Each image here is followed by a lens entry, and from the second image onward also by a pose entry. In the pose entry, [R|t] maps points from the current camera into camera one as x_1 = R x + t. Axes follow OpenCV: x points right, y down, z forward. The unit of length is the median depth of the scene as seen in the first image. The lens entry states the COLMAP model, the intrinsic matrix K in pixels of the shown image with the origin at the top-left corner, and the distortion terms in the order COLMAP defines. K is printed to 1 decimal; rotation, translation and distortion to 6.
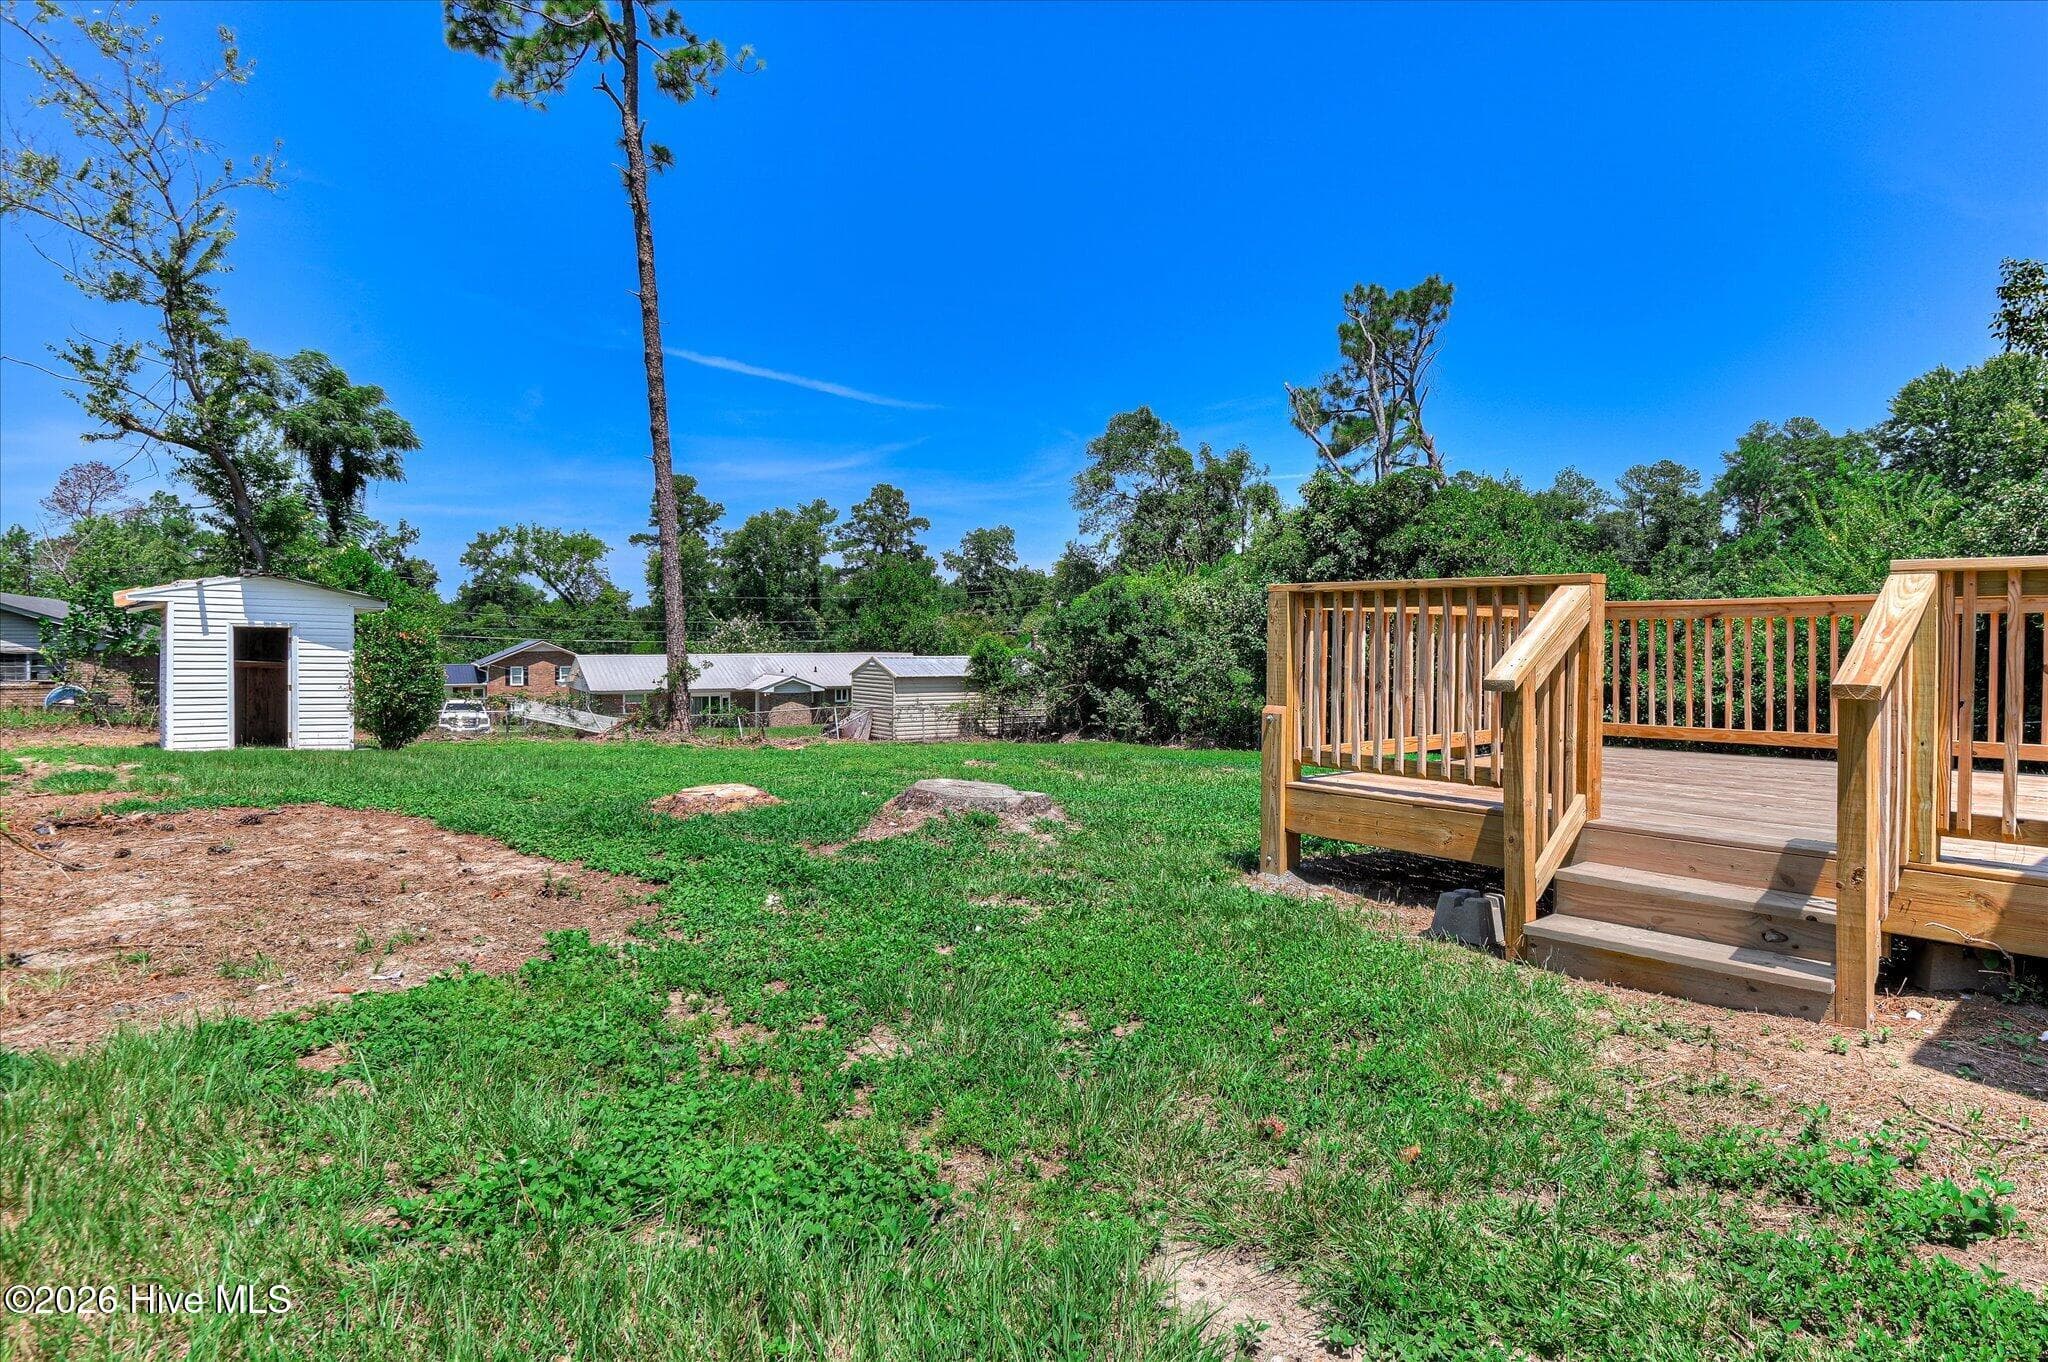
lens RADIAL K [[1107.0, 0, 1064.1], [0, 1107.0, 665.9], [0, 0, 1]] dist [-0.008549, -0.008576]
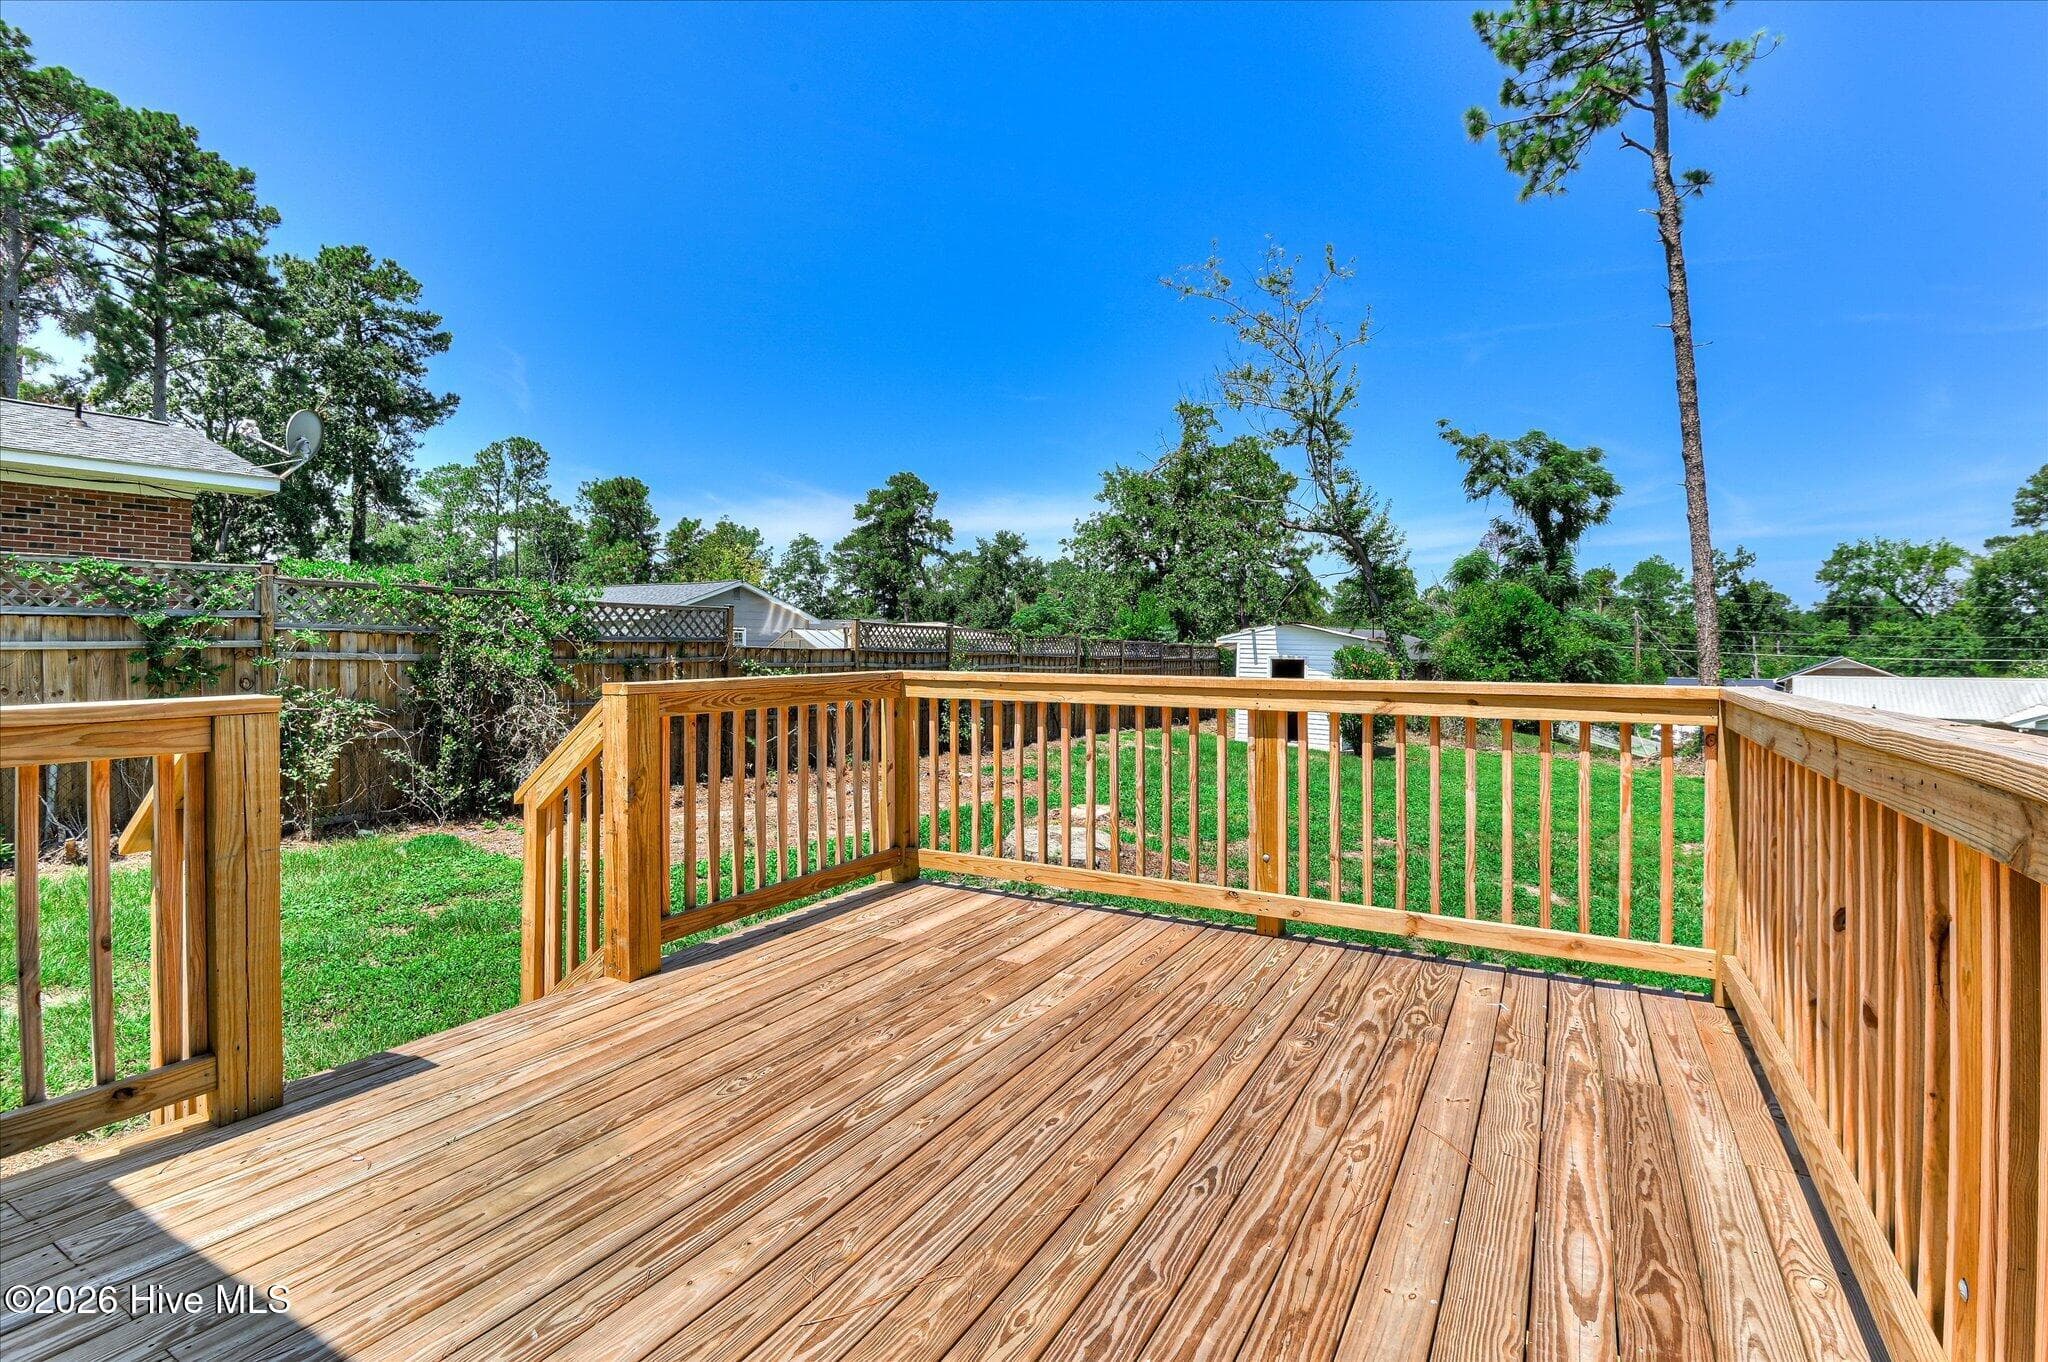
lens RADIAL K [[956.1, 0, 1063.9], [0, 956.1, 643.9], [0, 0, 1]] dist [-0.021605, -0.000863]
pose [[0.349656, -0.008277, -0.936842, 0.116567], [-0.022018, 0.999612, -0.017050, -0.009216], [0.936619, 0.026589, 0.349338, 0.094326]]
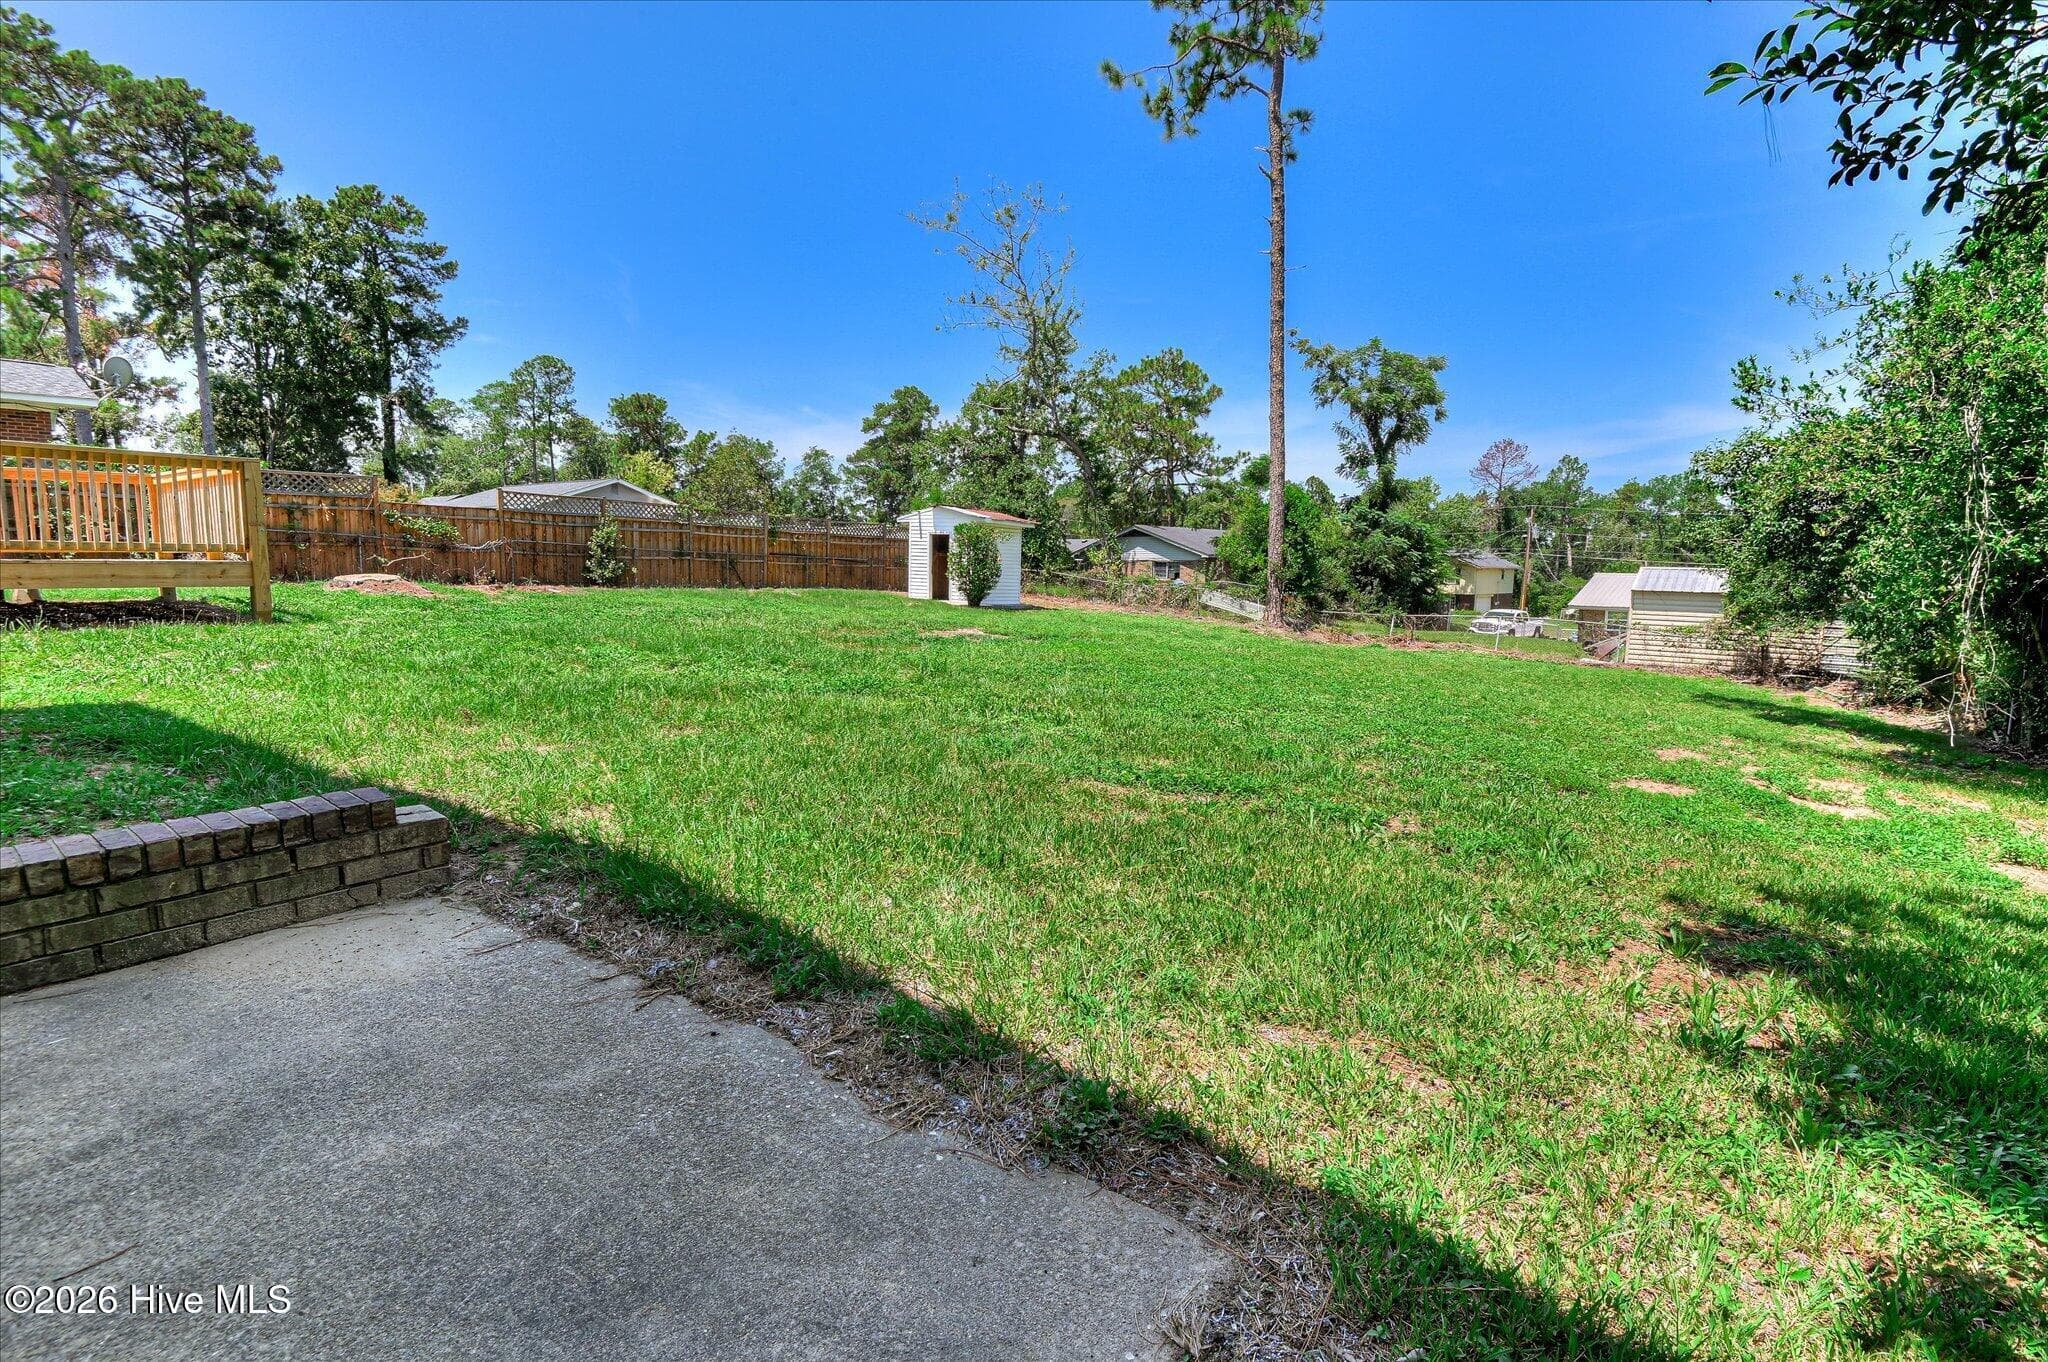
lens RADIAL K [[956.1, 0, 1046.1], [0, 956.1, 687.7], [0, 0, 1]] dist [-0.021605, -0.000863]
pose [[0.250028, 0.120647, -0.960693, 0.300843], [-0.034237, 0.992688, 0.115755, 0.009630], [0.967633, 0.003949, 0.252330, 0.259101]]
